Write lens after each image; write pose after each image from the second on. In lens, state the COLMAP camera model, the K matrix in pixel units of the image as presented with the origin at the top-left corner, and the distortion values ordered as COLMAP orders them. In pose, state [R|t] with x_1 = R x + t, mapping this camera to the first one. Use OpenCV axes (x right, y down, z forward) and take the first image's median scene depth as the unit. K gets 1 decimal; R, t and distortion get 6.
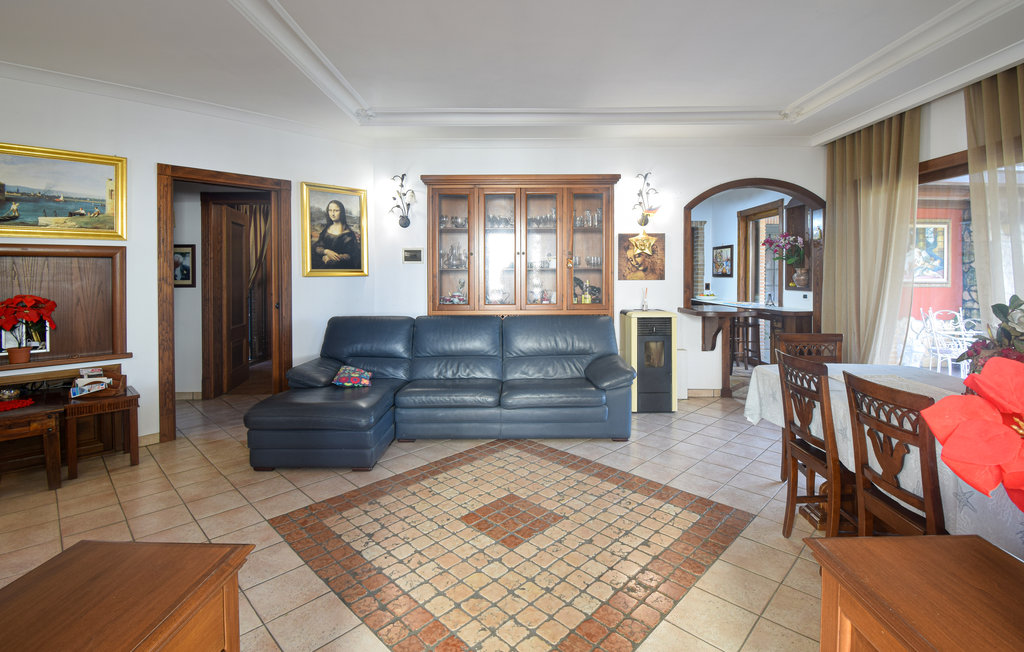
lens RADIAL K [[468.2, 0, 512.9], [0, 468.2, 285.1], [0, 0, 1]] dist [0.014044, -0.026371]
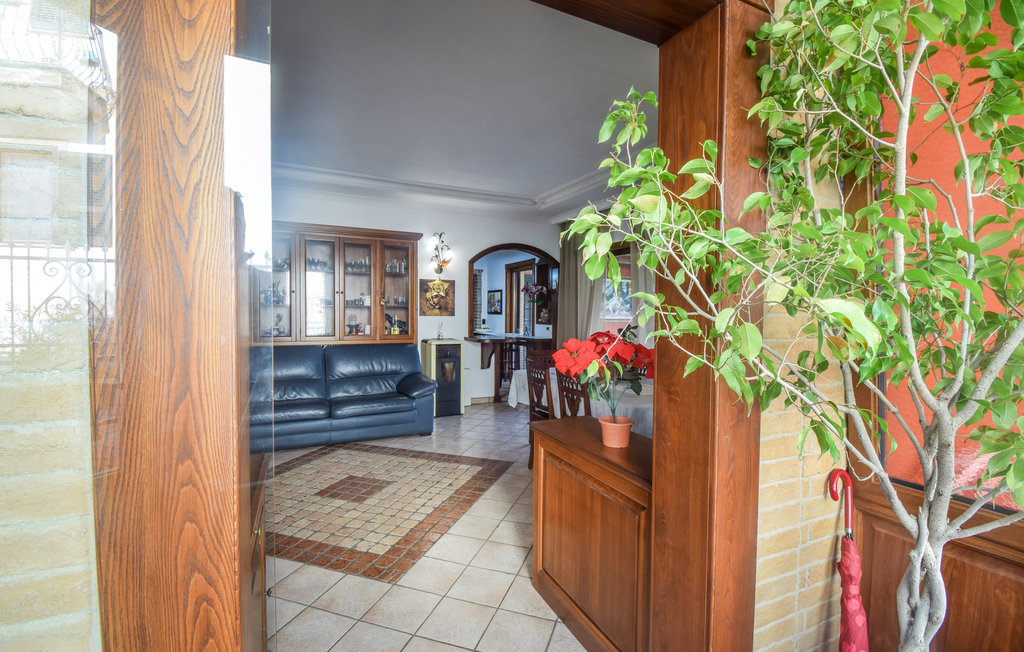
lens RADIAL K [[452.5, 0, 512.0], [0, 452.5, 326.0], [0, 0, 1]] dist [0.000330, -0.000003]
pose [[0.896257, -0.002250, 0.443529, -0.101610], [-0.002401, 0.999948, 0.009925, 0.004112], [-0.443528, -0.009961, 0.896205, -0.221384]]
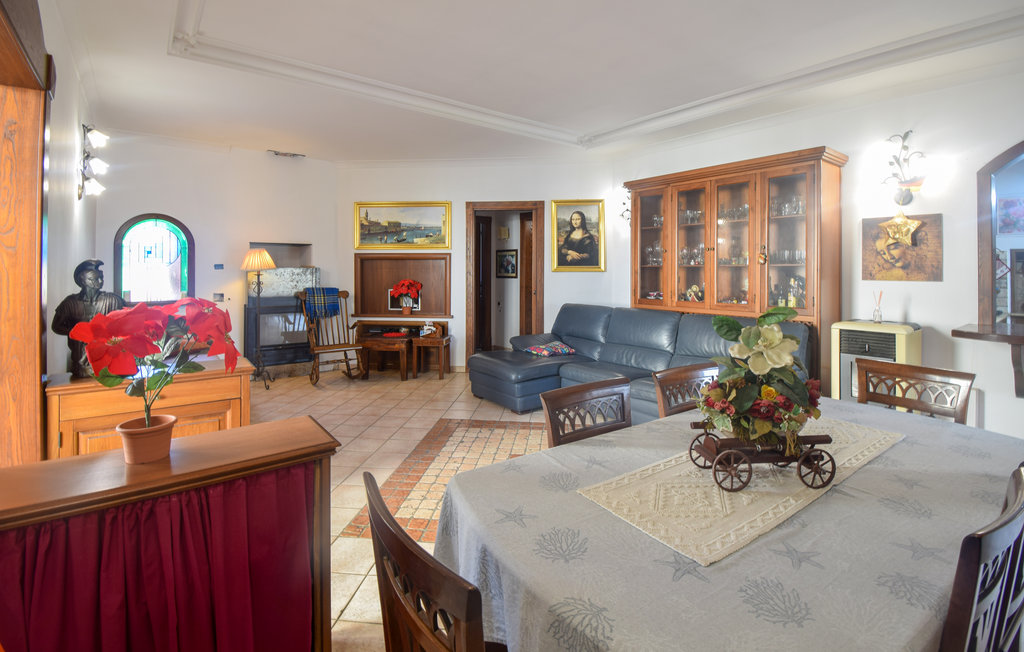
lens RADIAL K [[472.1, 0, 512.5], [0, 472.1, 271.6], [0, 0, 1]] dist [0.000903, -0.027231]
pose [[0.602334, 0.008563, -0.798198, 0.537448], [-0.025923, 0.999625, -0.008838, -0.003586], [0.797823, 0.026014, 0.602330, 0.107578]]
